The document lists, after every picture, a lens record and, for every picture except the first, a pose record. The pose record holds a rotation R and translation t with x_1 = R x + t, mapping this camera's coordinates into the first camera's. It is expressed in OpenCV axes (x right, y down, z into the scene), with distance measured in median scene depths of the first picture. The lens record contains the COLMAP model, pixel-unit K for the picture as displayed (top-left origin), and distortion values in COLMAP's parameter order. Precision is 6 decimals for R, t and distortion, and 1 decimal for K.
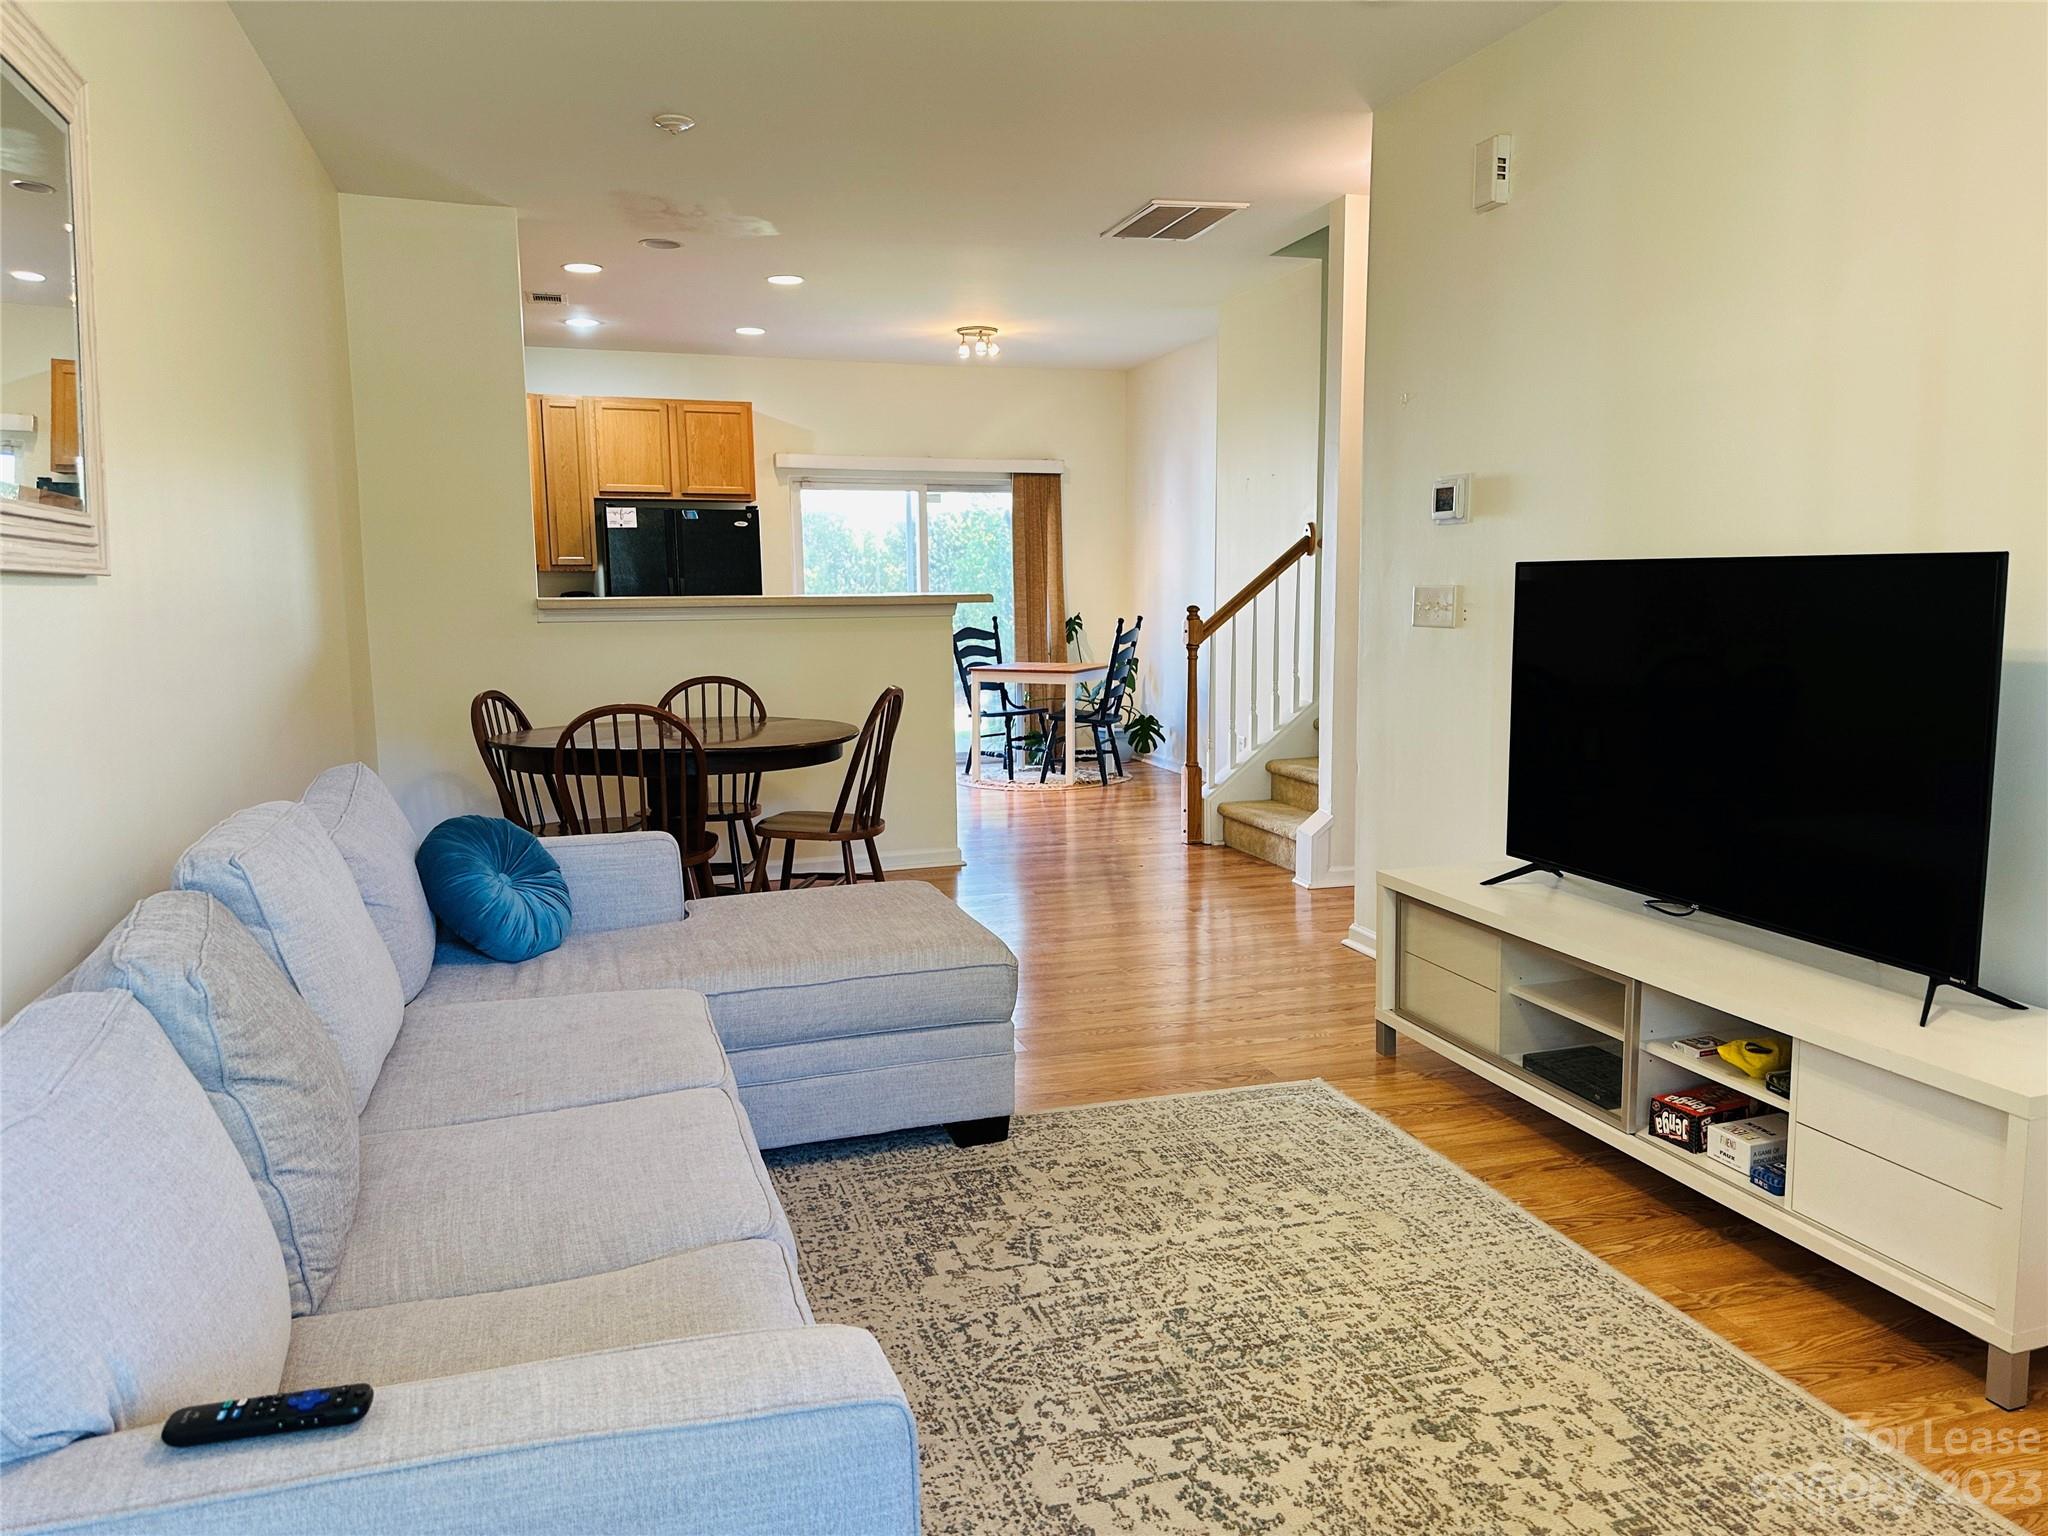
lens RADIAL K [[1411.4, 0, 1024.0], [0, 1411.4, 768.0], [0, 0, 1]] dist [0.083225, -0.001669]
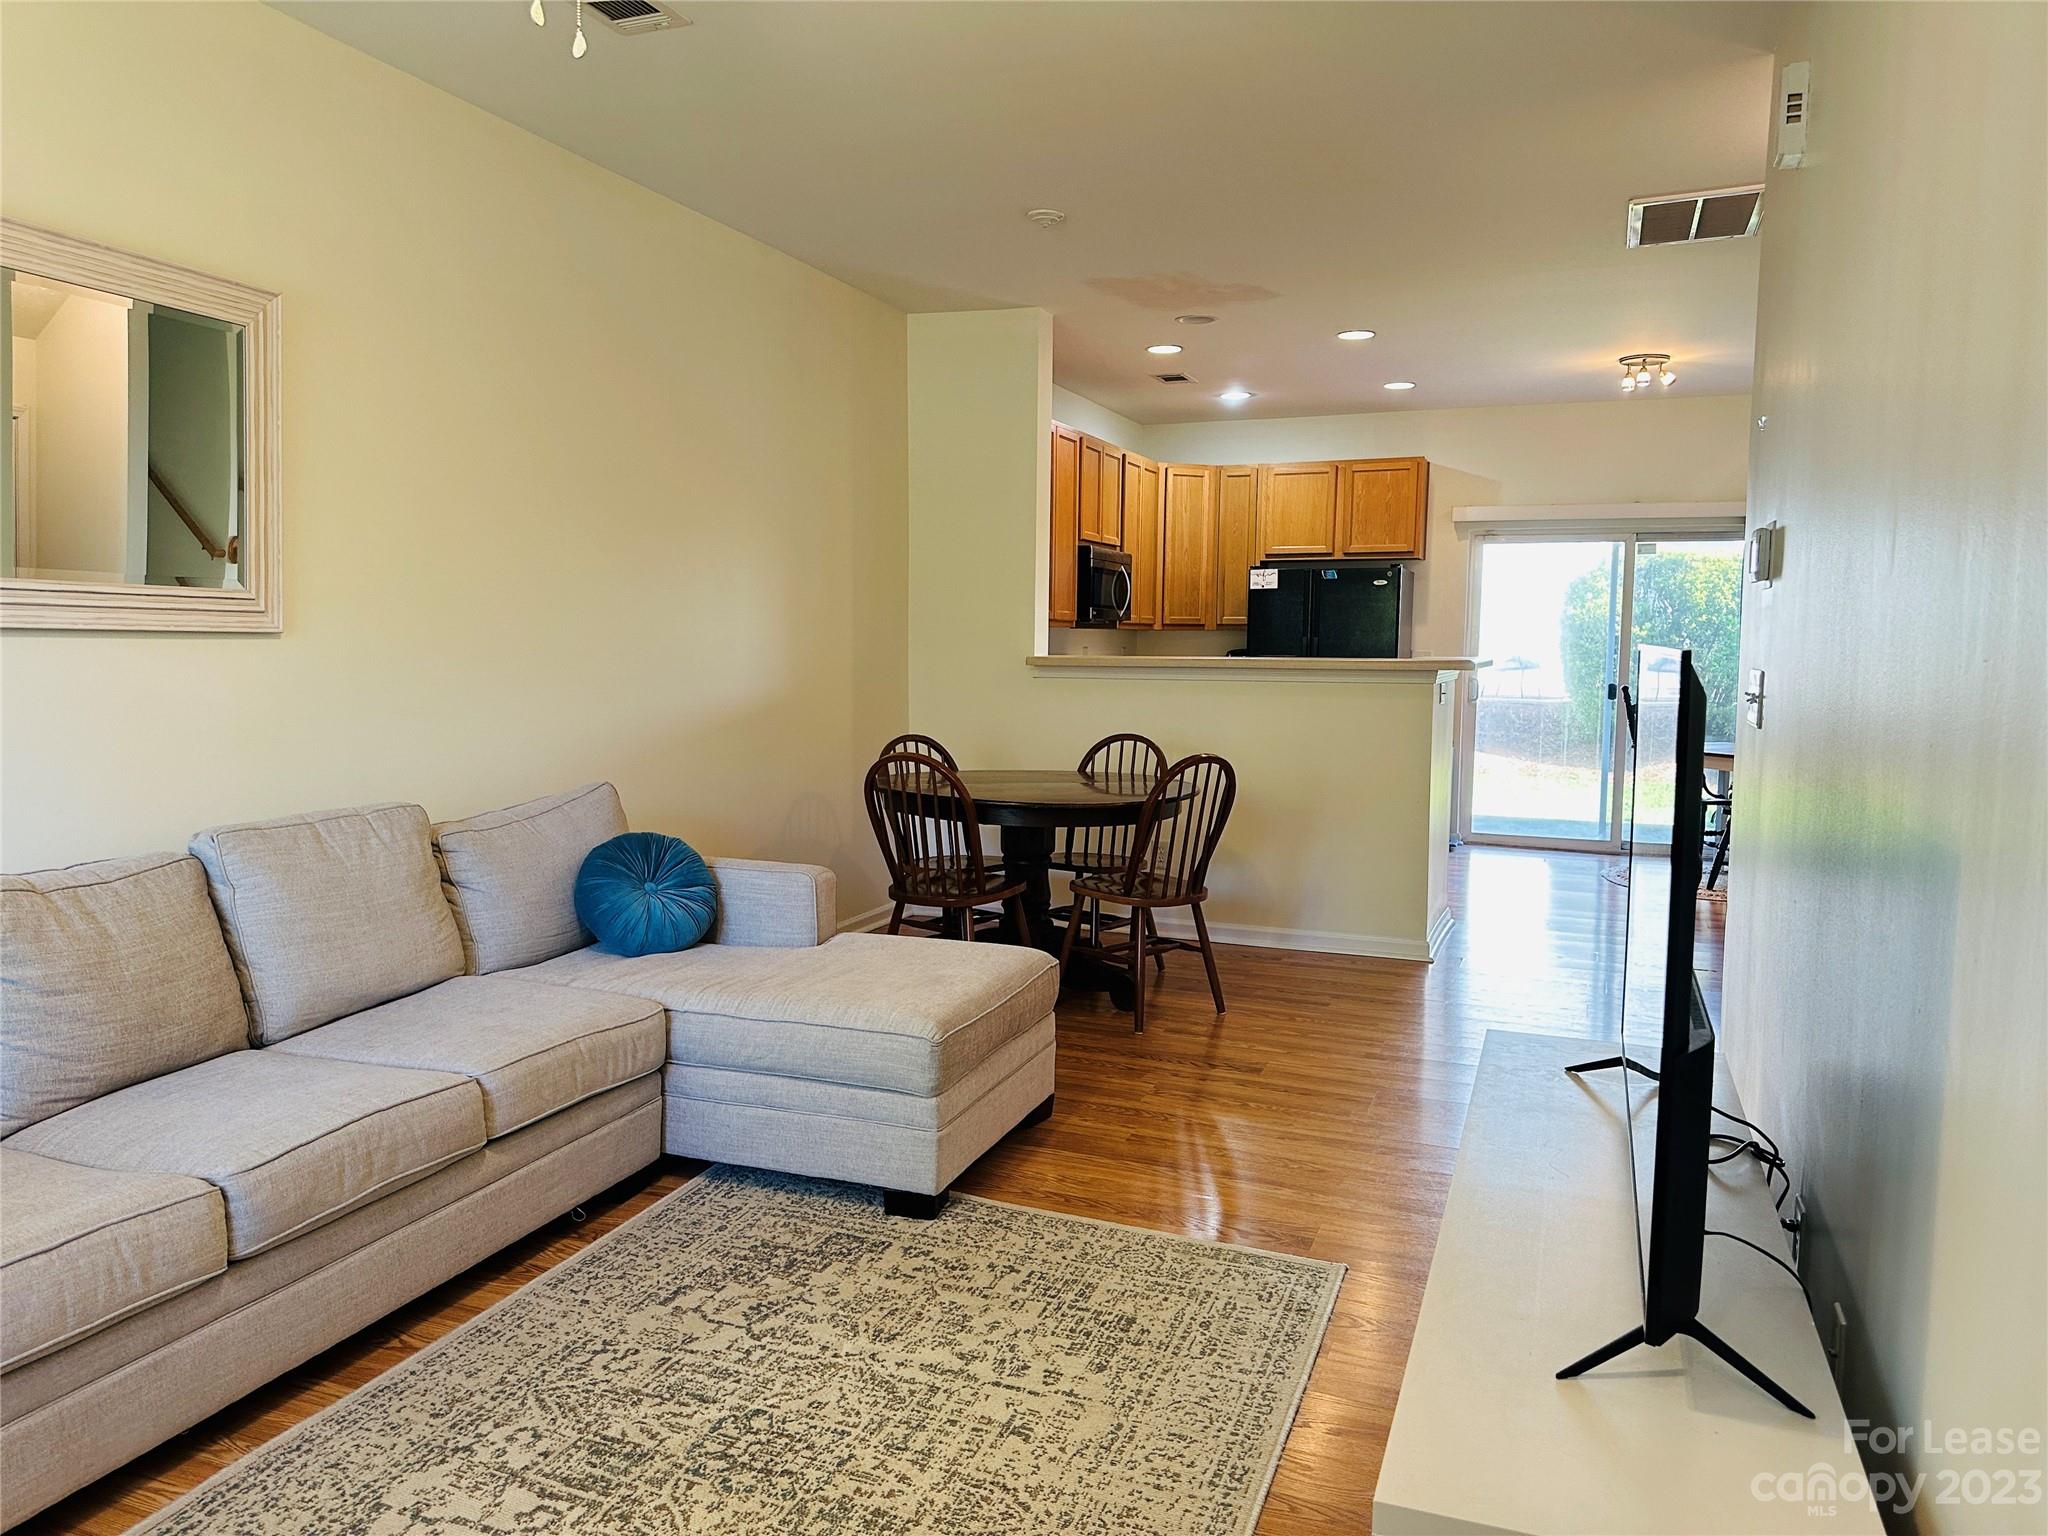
lens RADIAL K [[1426.8, 0, 1024.0], [0, 1426.8, 768.0], [0, 0, 1]] dist [0.023879, -0.000571]
pose [[0.772717, 0.071247, -0.630740, 0.664762], [-0.095887, 0.995379, -0.005035, -0.049476], [0.627467, 0.064371, 0.775978, 0.275234]]
